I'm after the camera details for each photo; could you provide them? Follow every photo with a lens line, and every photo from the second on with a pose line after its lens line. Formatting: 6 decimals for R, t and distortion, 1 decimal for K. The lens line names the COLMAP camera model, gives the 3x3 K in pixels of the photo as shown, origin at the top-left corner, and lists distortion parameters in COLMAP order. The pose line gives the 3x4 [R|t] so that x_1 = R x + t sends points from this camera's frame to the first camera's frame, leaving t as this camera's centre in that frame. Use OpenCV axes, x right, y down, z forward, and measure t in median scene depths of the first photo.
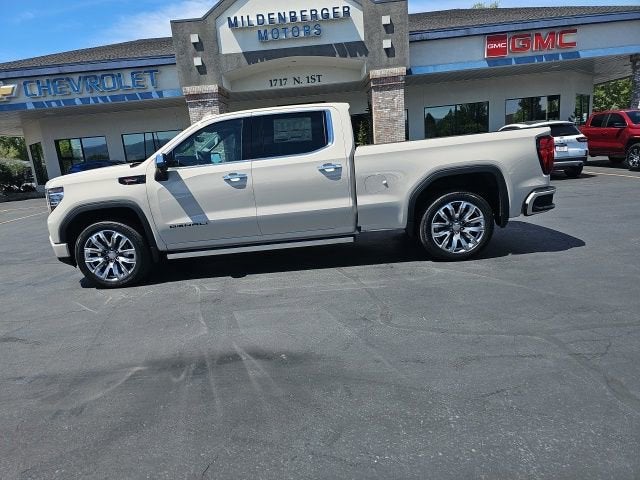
lens RADIAL K [[418.7, 0, 311.0], [0, 418.7, 242.2], [0, 0, 1]] dist [0.059006, -0.048610]
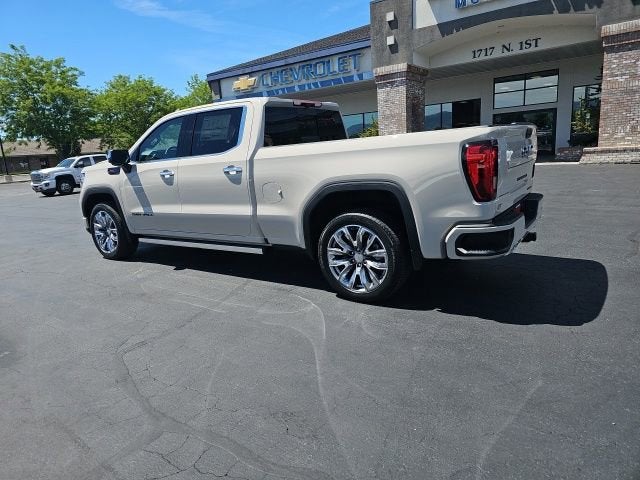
lens RADIAL K [[418.7, 0, 311.4], [0, 418.7, 236.8], [0, 0, 1]] dist [0.059006, -0.048610]
pose [[0.824466, 0.144591, -0.547128, 0.182143], [-0.121489, 0.989490, 0.078423, -0.032720], [0.552717, 0.001813, 0.833367, 0.085791]]
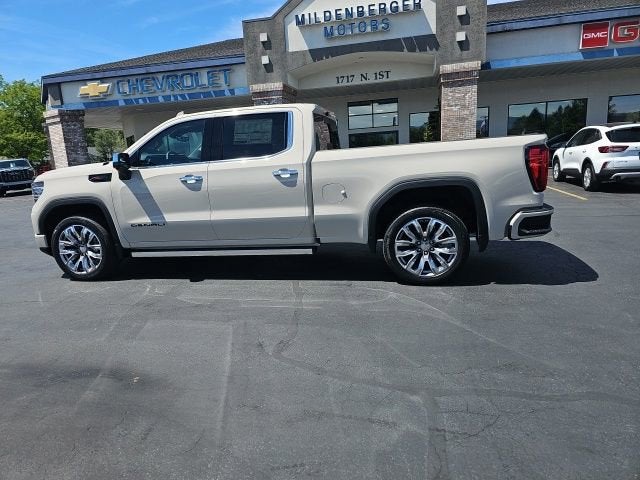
lens RADIAL K [[418.7, 0, 310.4], [0, 418.7, 237.9], [0, 0, 1]] dist [0.059006, -0.048610]
pose [[0.976595, 0.069074, -0.203693, 0.076954], [-0.069236, 0.997580, 0.006336, -0.011463], [0.203638, 0.007915, 0.979014, 0.026630]]
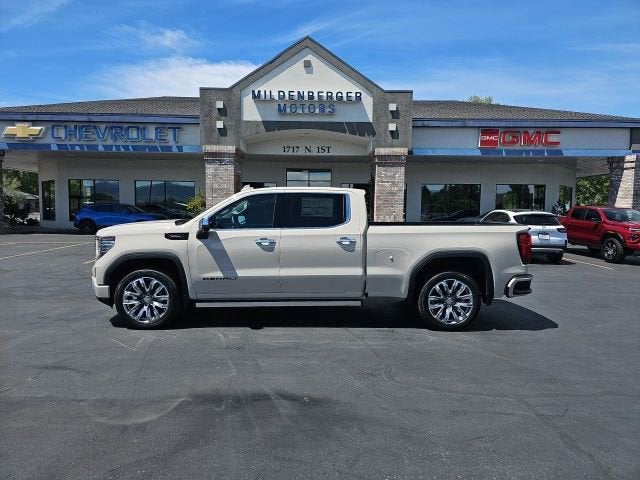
lens RADIAL K [[418.7, 0, 319.8], [0, 418.7, 236.3], [0, 0, 1]] dist [0.059006, -0.048610]
pose [[0.995155, 0.093426, 0.030625, -0.017188], [-0.087820, 0.984725, -0.150348, -0.001651], [-0.044204, 0.146930, 0.988159, -0.043292]]
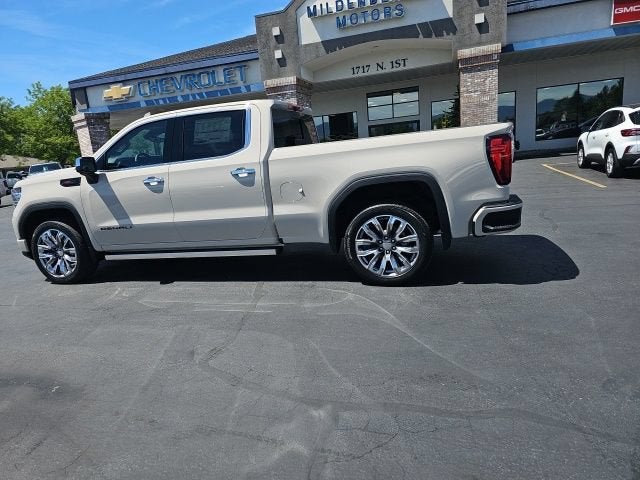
lens RADIAL K [[418.7, 0, 311.6], [0, 418.7, 239.7], [0, 0, 1]] dist [0.059006, -0.048610]
pose [[0.959005, 0.054754, -0.278050, 0.114989], [-0.048289, 0.998381, 0.030051, -0.017381], [0.279246, -0.015393, 0.960096, 0.043828]]
